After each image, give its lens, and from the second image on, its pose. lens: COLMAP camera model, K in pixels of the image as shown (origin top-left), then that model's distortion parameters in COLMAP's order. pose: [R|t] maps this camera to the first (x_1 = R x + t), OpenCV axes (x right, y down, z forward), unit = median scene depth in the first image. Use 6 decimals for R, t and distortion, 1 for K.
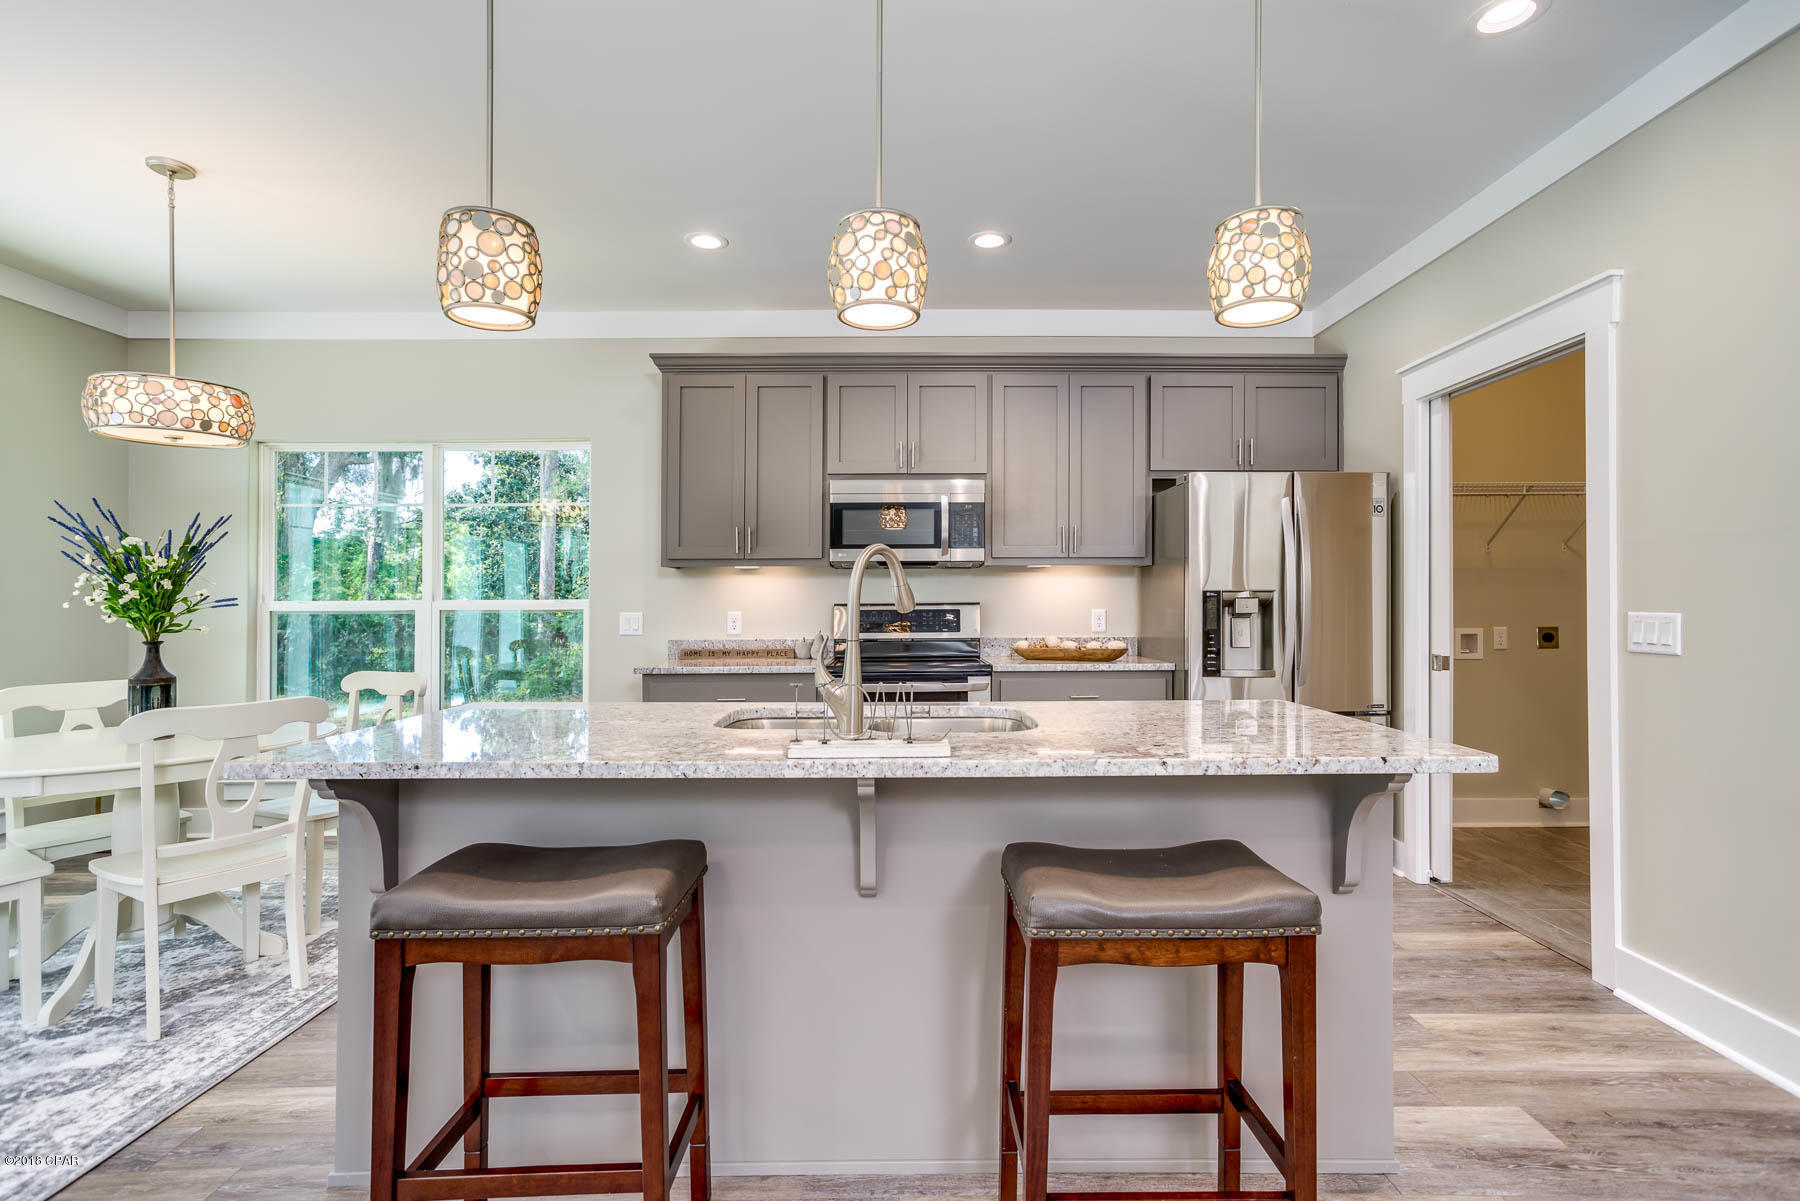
lens RADIAL K [[843.9, 0, 897.8], [0, 843.9, 588.9], [0, 0, 1]] dist [0.001715, 0.009182]
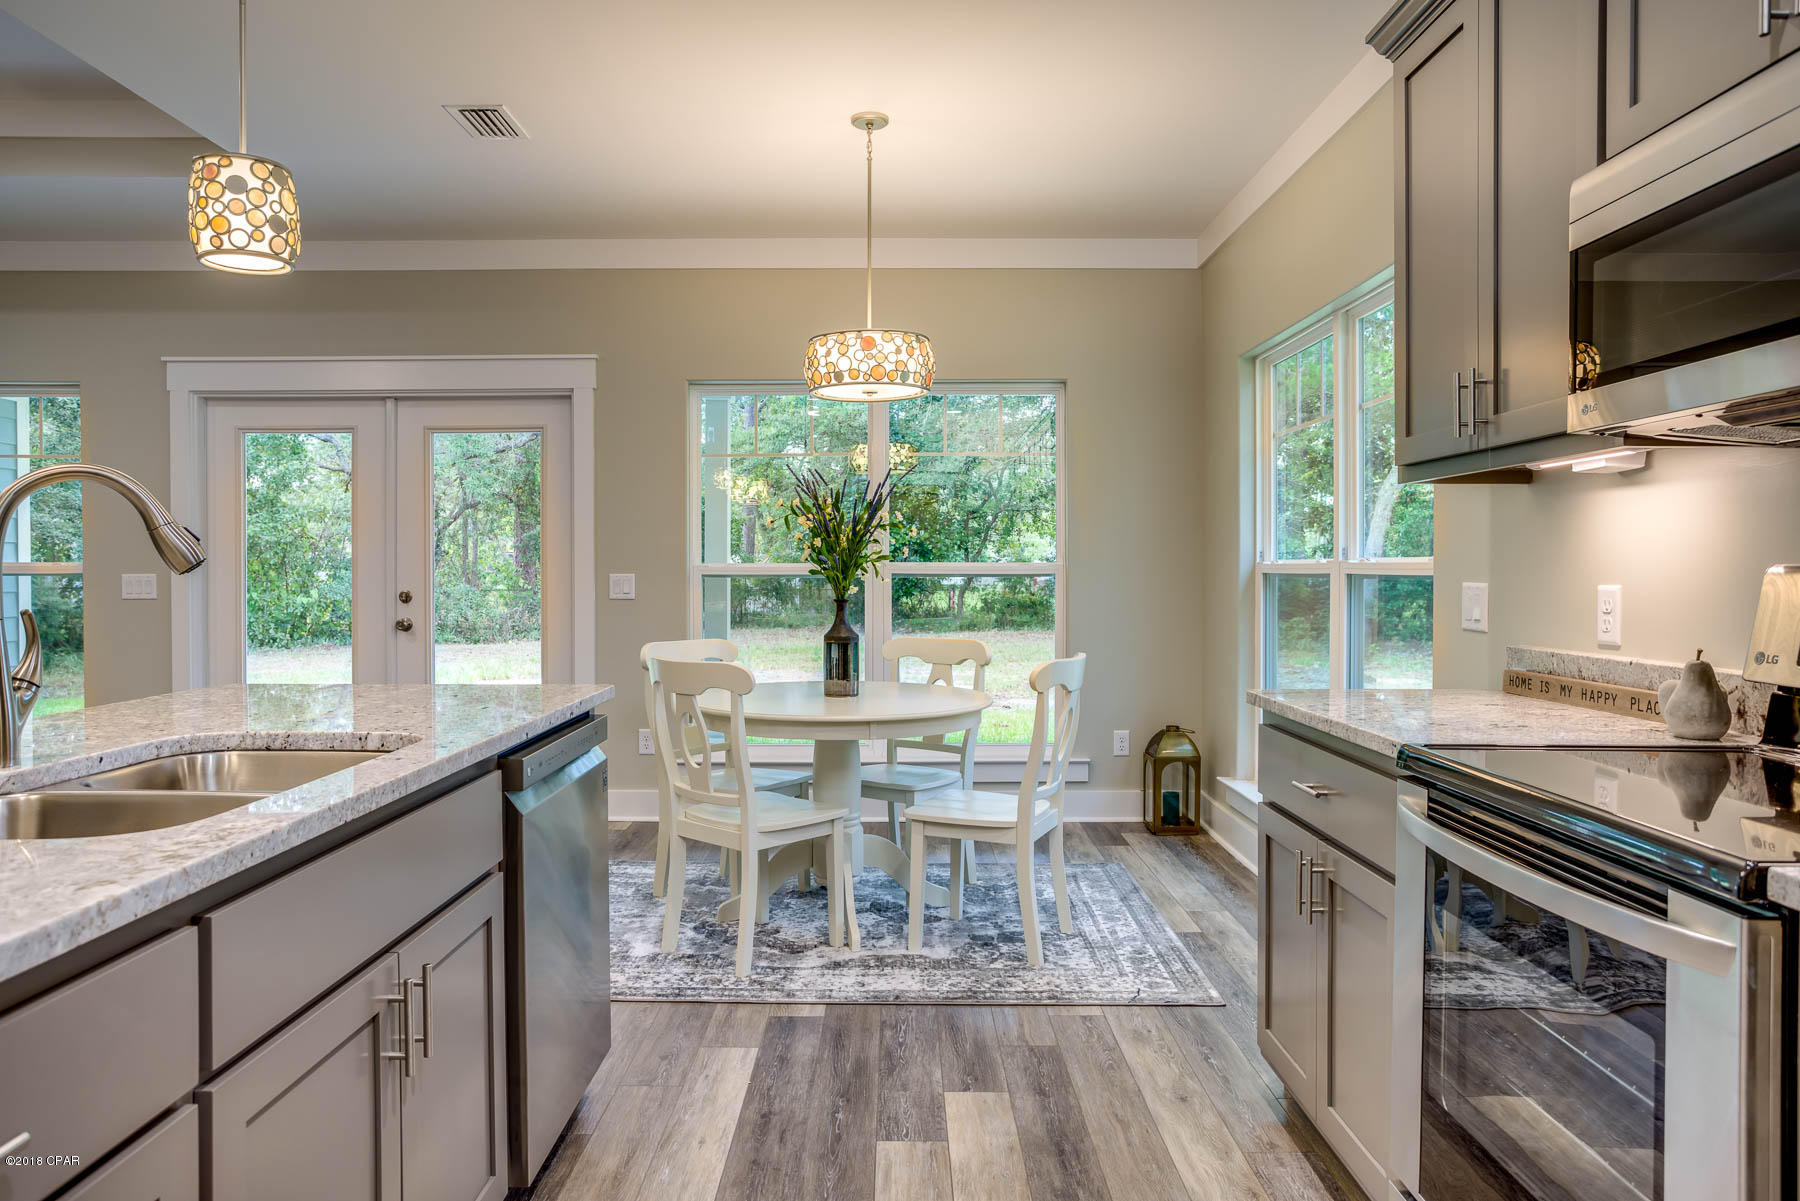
lens RADIAL K [[1153.6, 0, 918.4], [0, 1153.6, 589.3], [0, 0, 1]] dist [-0.047662, 0.000586]
pose [[0.022487, 0.024032, -0.999458, 0.481351], [0.016899, 0.999559, 0.024415, 0.016415], [0.999604, -0.017439, 0.022071, 1.033561]]
